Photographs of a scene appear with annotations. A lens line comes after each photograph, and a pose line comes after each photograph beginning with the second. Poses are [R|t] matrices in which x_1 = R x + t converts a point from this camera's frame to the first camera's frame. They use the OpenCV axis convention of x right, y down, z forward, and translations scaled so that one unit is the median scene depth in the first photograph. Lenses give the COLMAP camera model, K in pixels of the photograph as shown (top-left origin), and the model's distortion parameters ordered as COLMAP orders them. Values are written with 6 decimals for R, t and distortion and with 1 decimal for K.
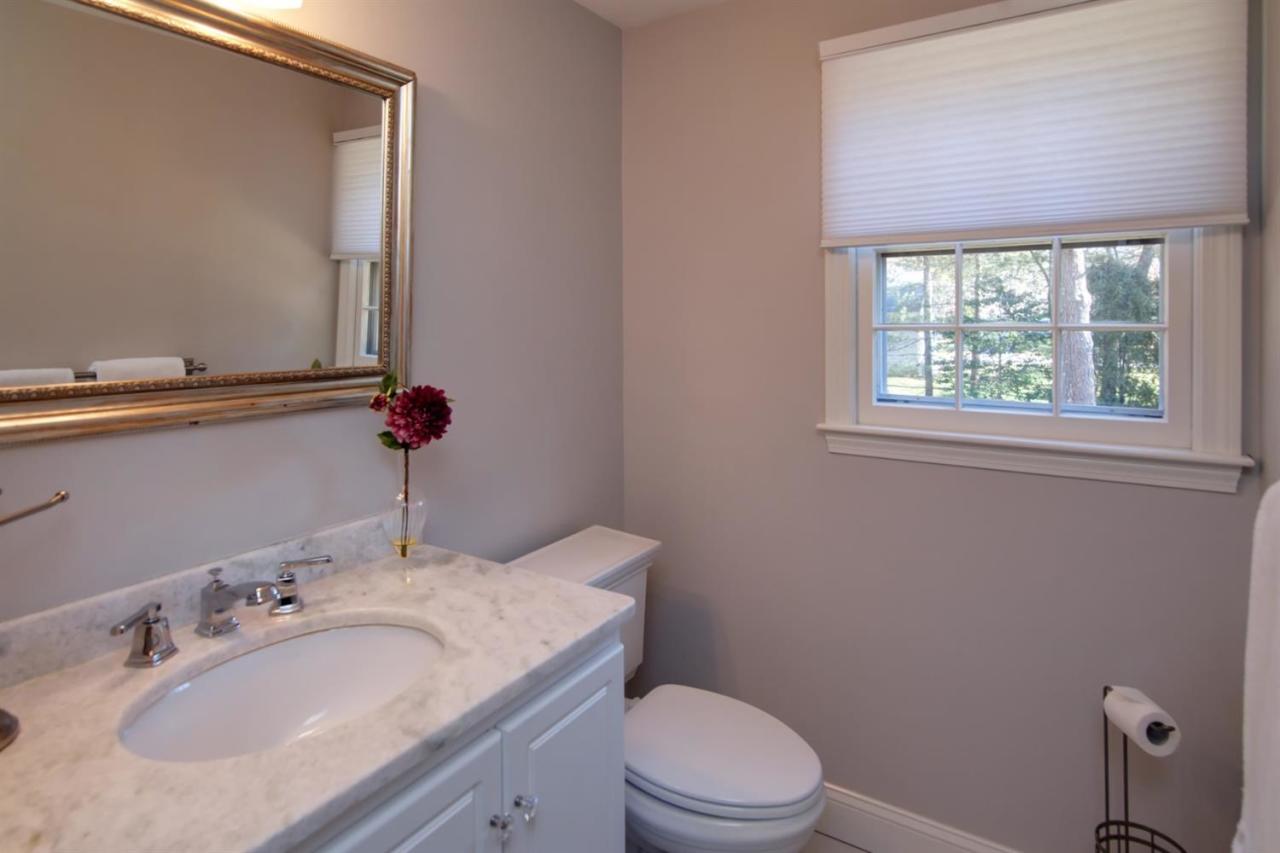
lens RADIAL K [[668.6, 0, 675.1], [0, 668.6, 421.6], [0, 0, 1]] dist [0.011820, -0.000452]
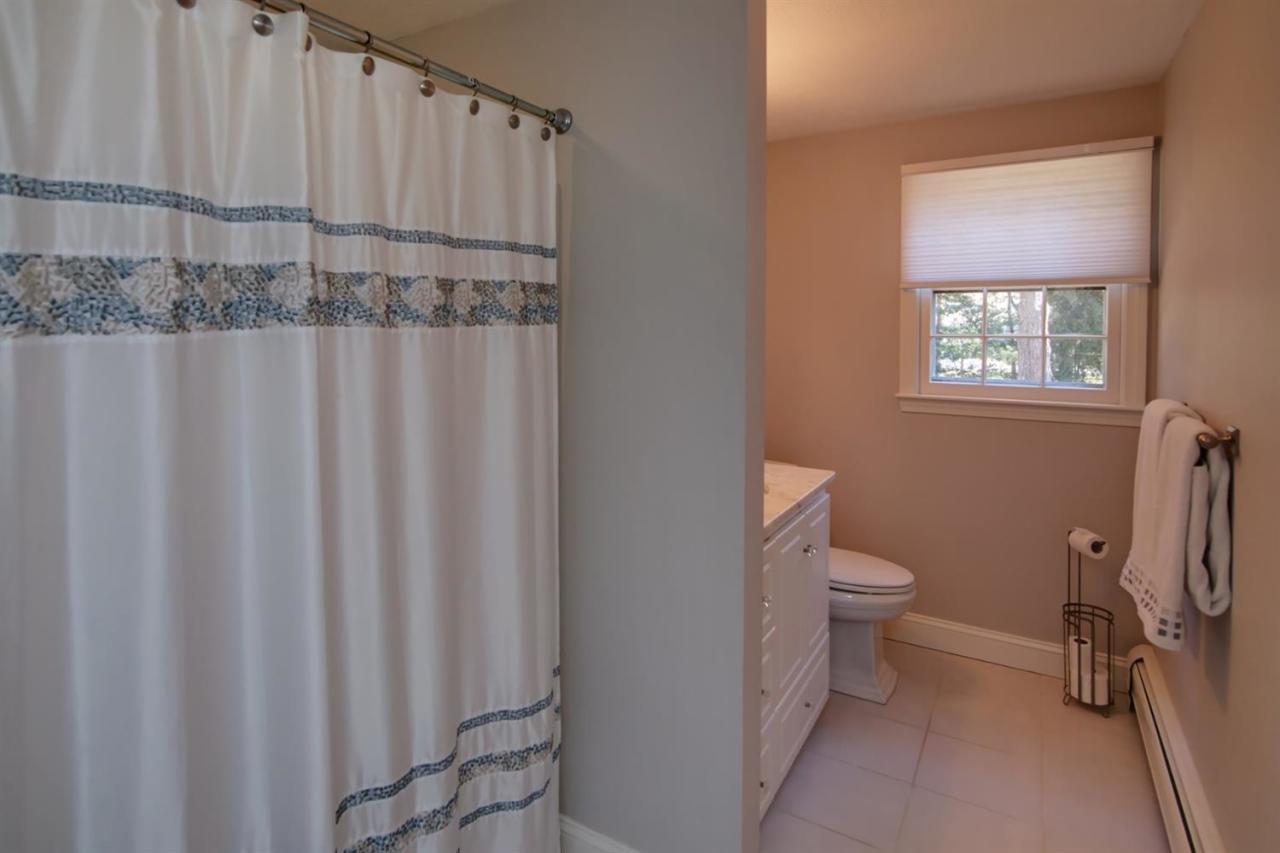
lens RADIAL K [[619.3, 0, 640.0], [0, 619.3, 426.5], [0, 0, 1]] dist [-0.001866, 0.000092]
pose [[0.999602, 0.008318, -0.026947, -0.382069], [-0.008049, 0.999917, 0.010095, 0.074805], [0.027028, -0.009875, 0.999586, -0.559790]]
